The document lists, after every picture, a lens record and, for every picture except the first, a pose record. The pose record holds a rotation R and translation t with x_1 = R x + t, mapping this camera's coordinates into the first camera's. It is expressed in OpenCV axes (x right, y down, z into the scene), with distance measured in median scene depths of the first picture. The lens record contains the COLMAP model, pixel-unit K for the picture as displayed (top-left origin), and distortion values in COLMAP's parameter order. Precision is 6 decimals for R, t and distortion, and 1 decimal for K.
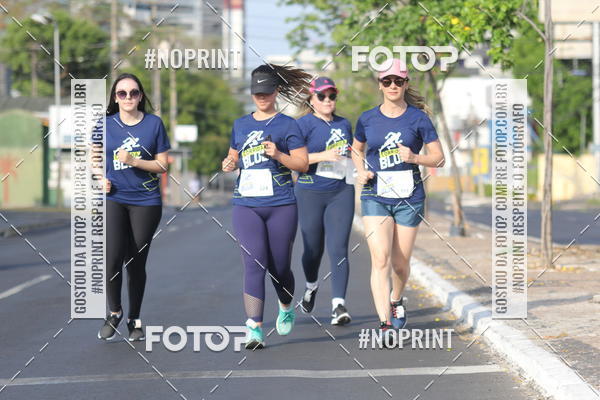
lens RADIAL K [[2595.3, 0, 300.0], [0, 2595.3, 200.0], [0, 0, 1]] dist [-1.163319, 0.379645]
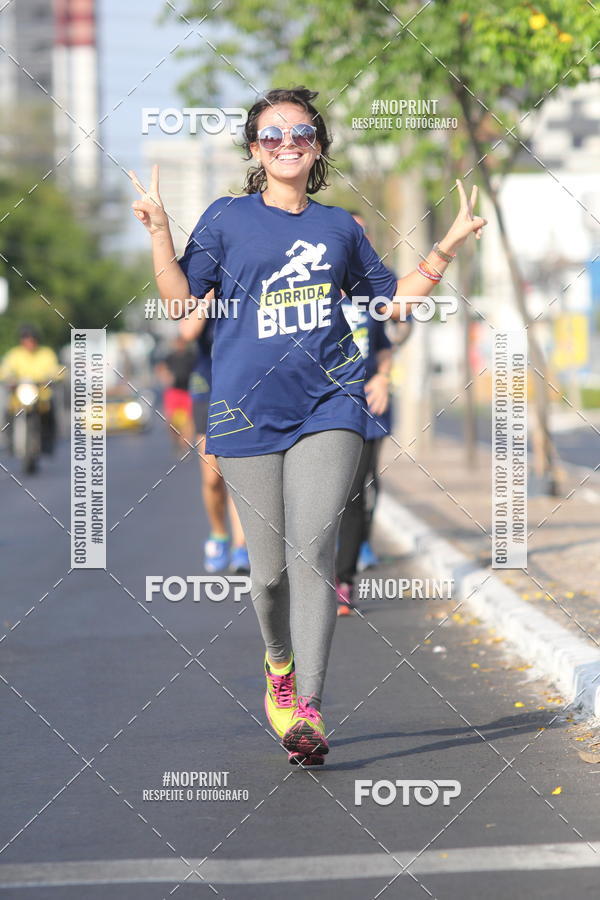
lens RADIAL K [[1747.3, 0, 300.0], [0, 1747.3, 450.0], [0, 0, 1]] dist [-0.046002, -0.086411]
pose [[0.999908, -0.007063, 0.011547, 0.014025], [0.006950, 0.999927, 0.009836, 0.002105], [-0.011615, -0.009755, 0.999885, 0.678448]]
